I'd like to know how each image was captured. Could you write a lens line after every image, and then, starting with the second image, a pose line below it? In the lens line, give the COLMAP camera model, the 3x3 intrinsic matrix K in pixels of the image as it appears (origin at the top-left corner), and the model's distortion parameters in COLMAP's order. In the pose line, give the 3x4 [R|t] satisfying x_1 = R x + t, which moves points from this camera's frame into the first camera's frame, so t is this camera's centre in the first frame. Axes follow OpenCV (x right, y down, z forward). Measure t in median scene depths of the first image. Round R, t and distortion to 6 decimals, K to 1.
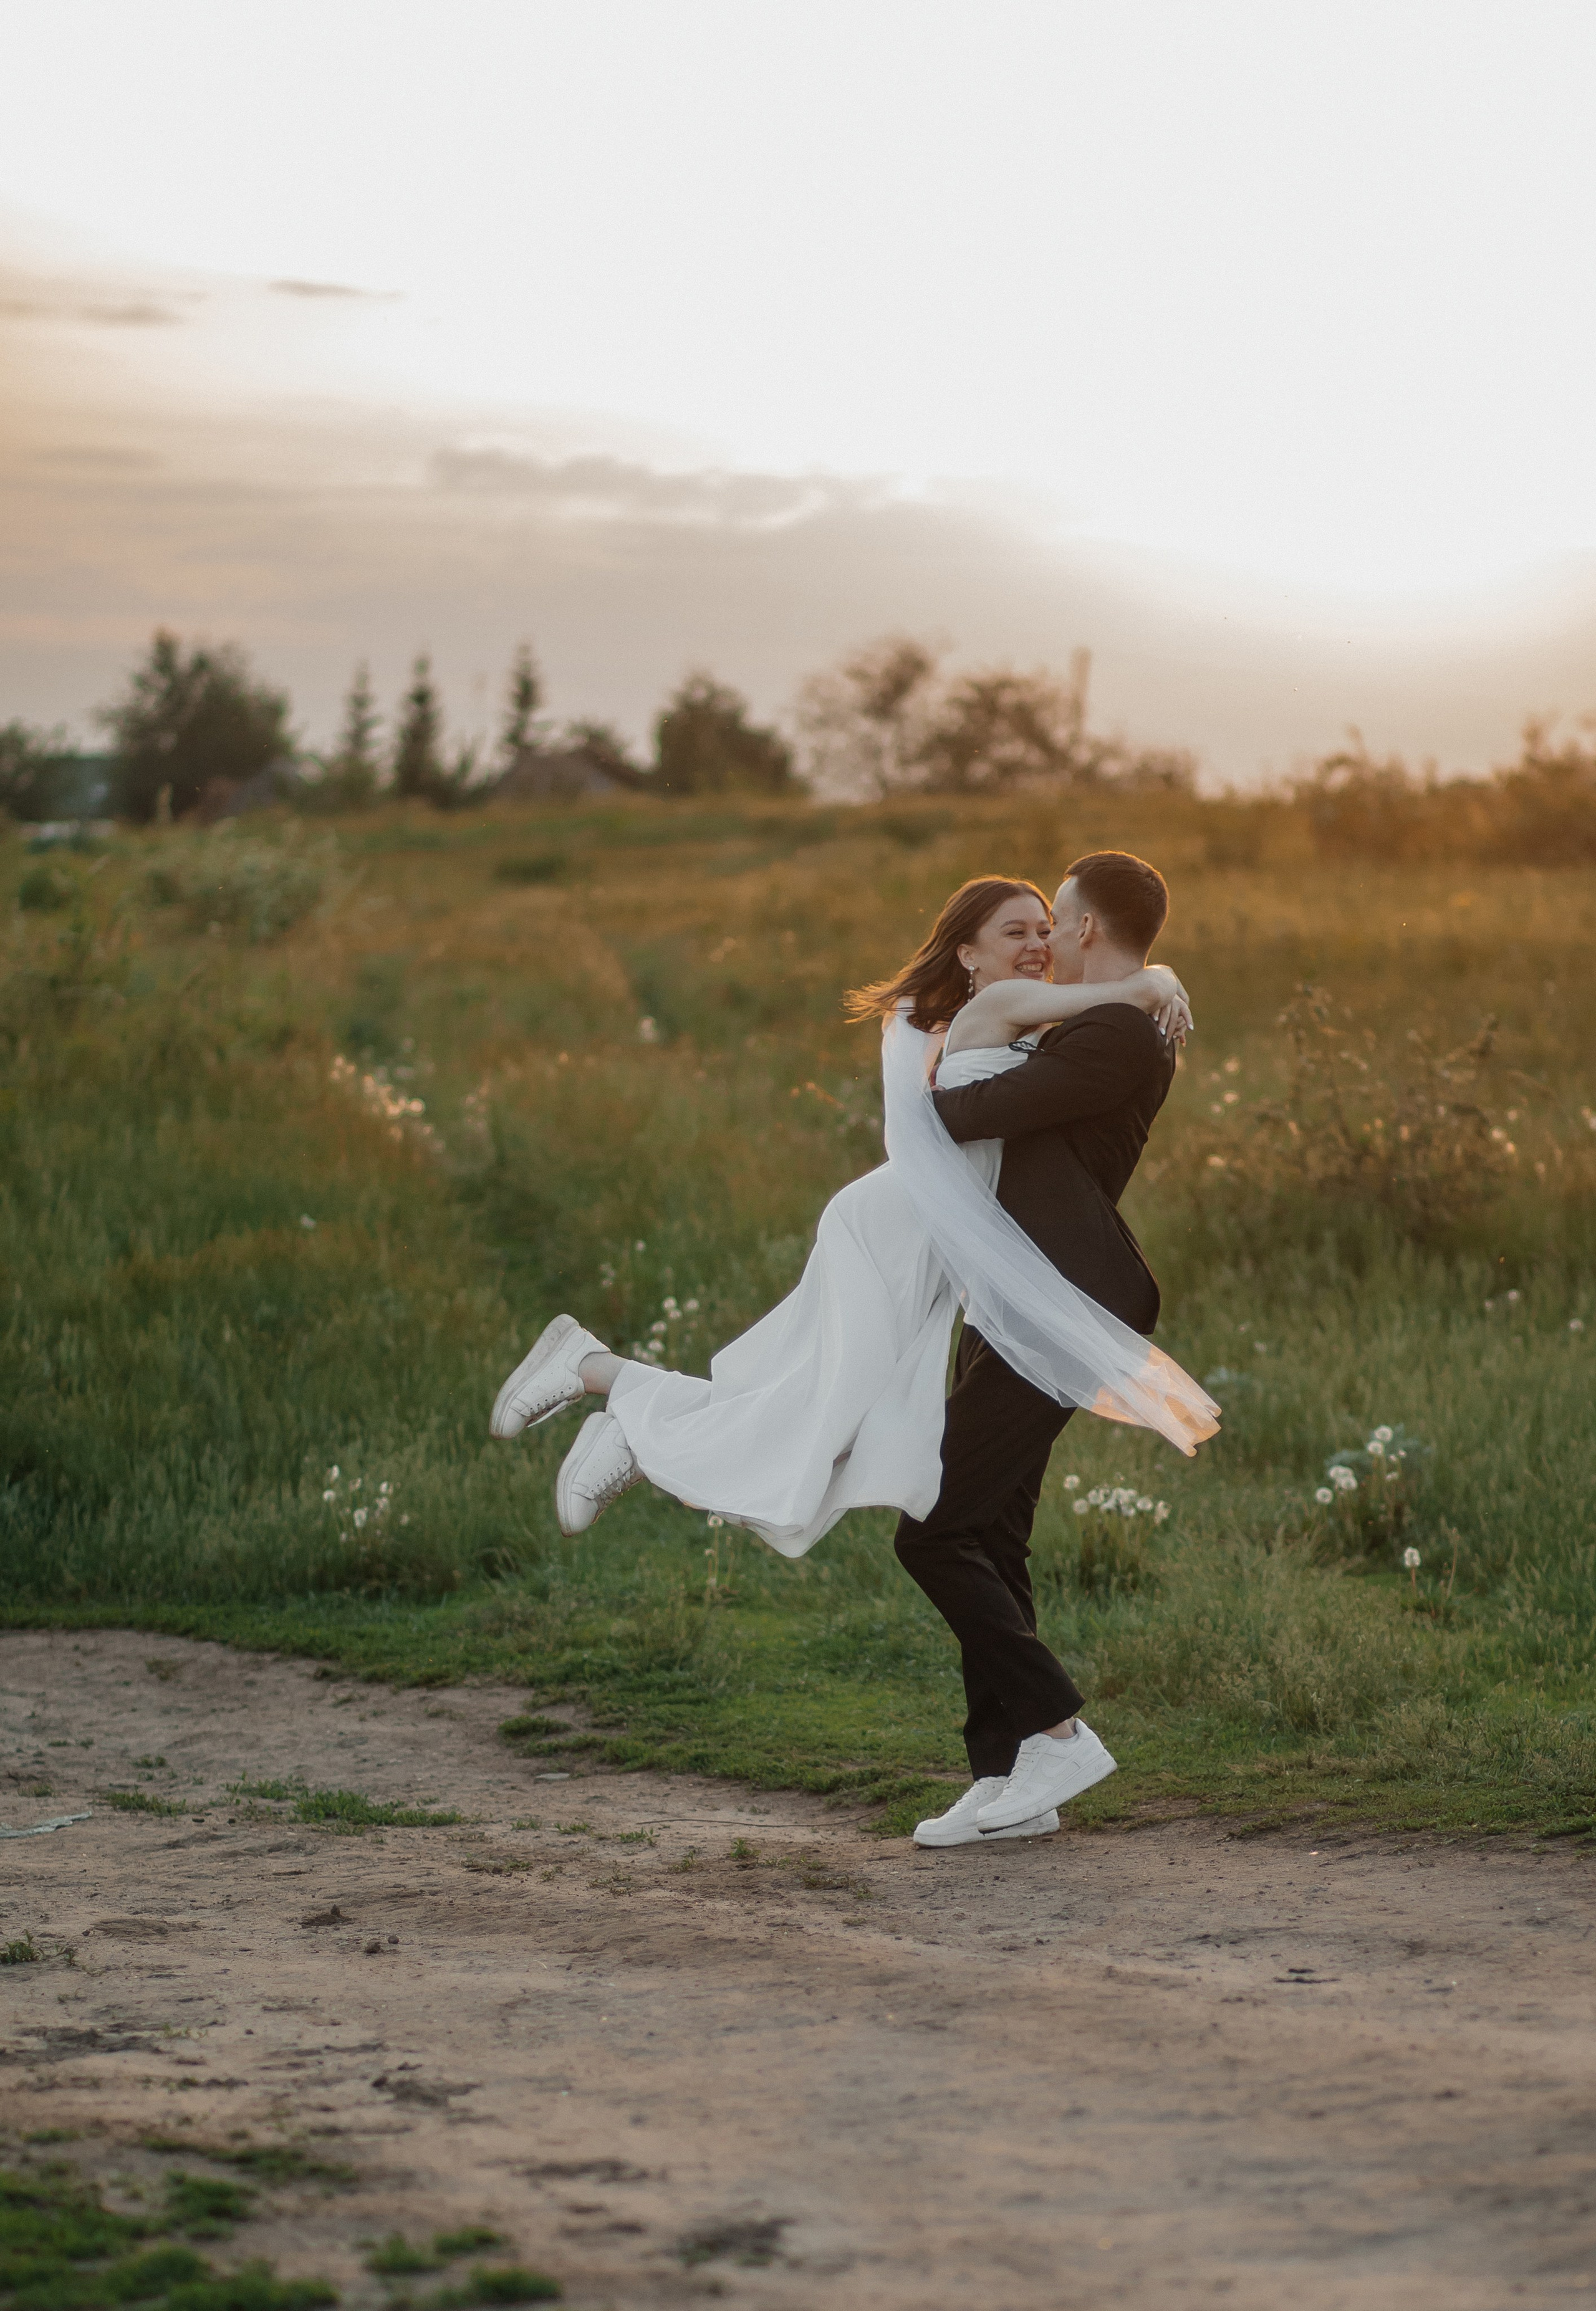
lens RADIAL K [[8508.6, 0, 798.1], [0, 8508.6, 1155.2], [0, 0, 1]] dist [-0.150762, 0.000000]
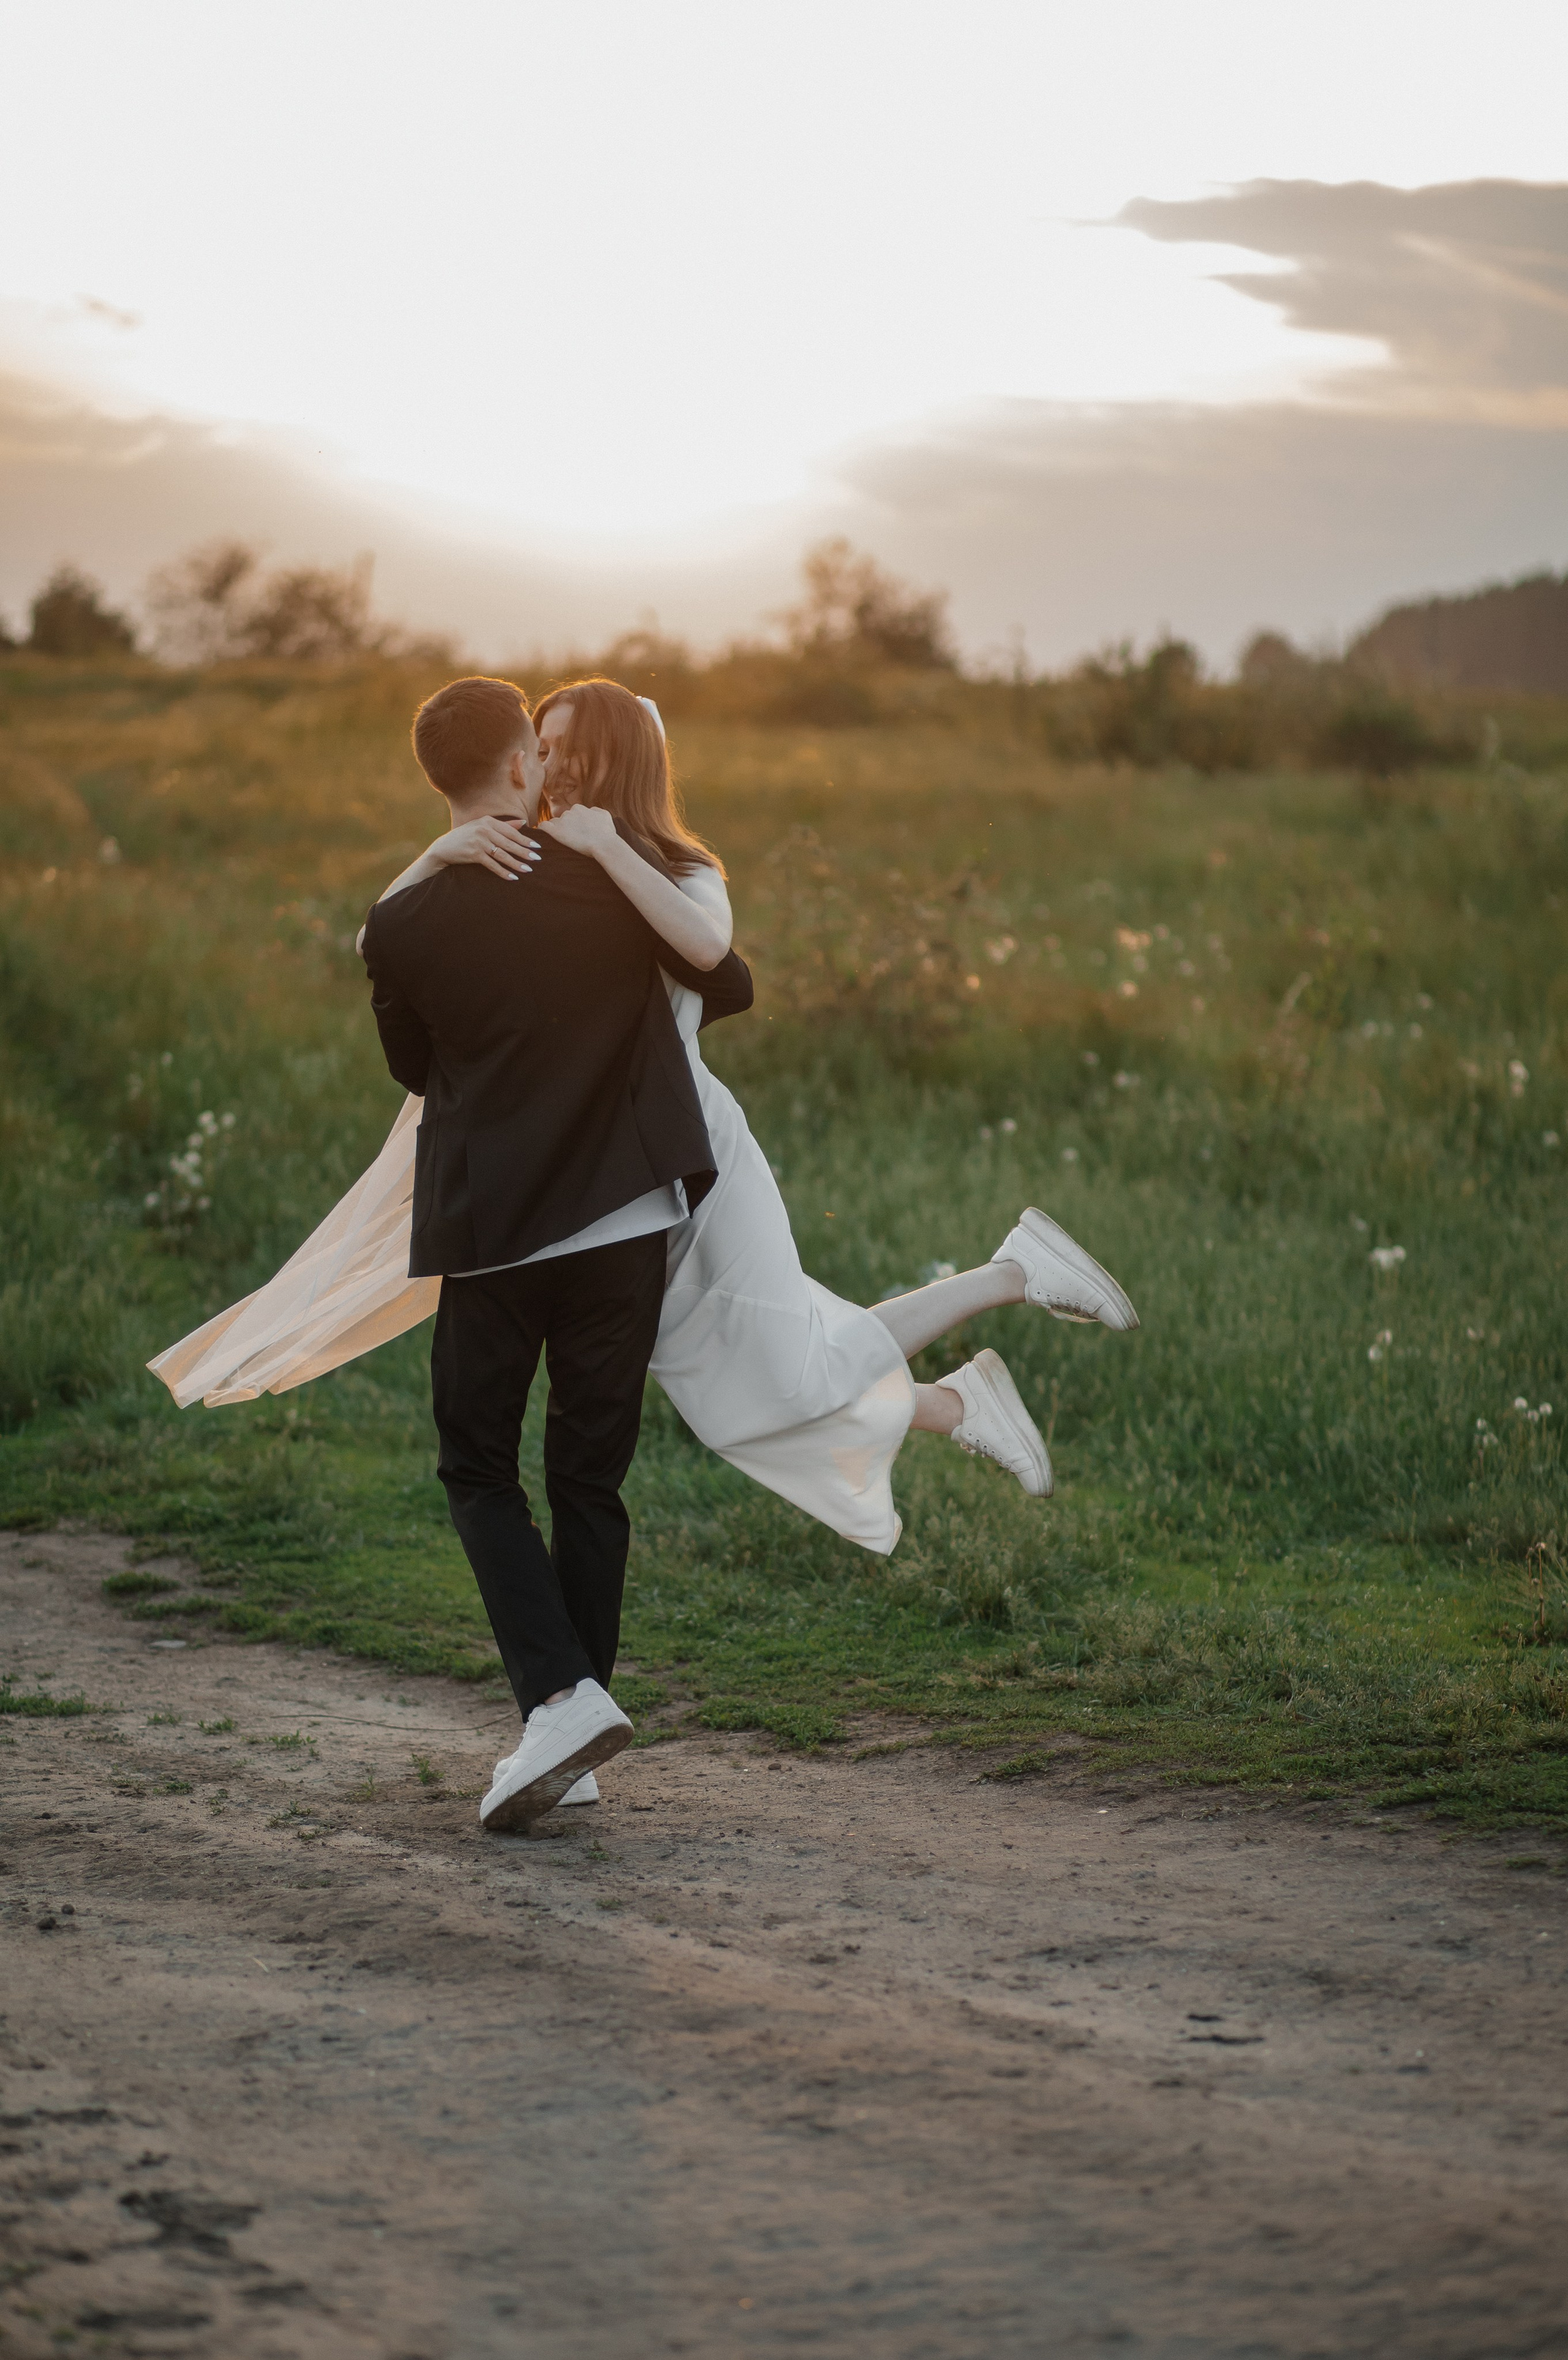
lens RADIAL K [[6398.0, 0, 783.0], [0, 6398.0, 1180.4], [0, 0, 1]] dist [-0.137306, 0.000000]
pose [[0.994271, 0.016246, 0.105649, -0.035420], [-0.020112, 0.999163, 0.035632, -0.005707], [-0.104982, -0.037552, 0.993765, 0.270729]]
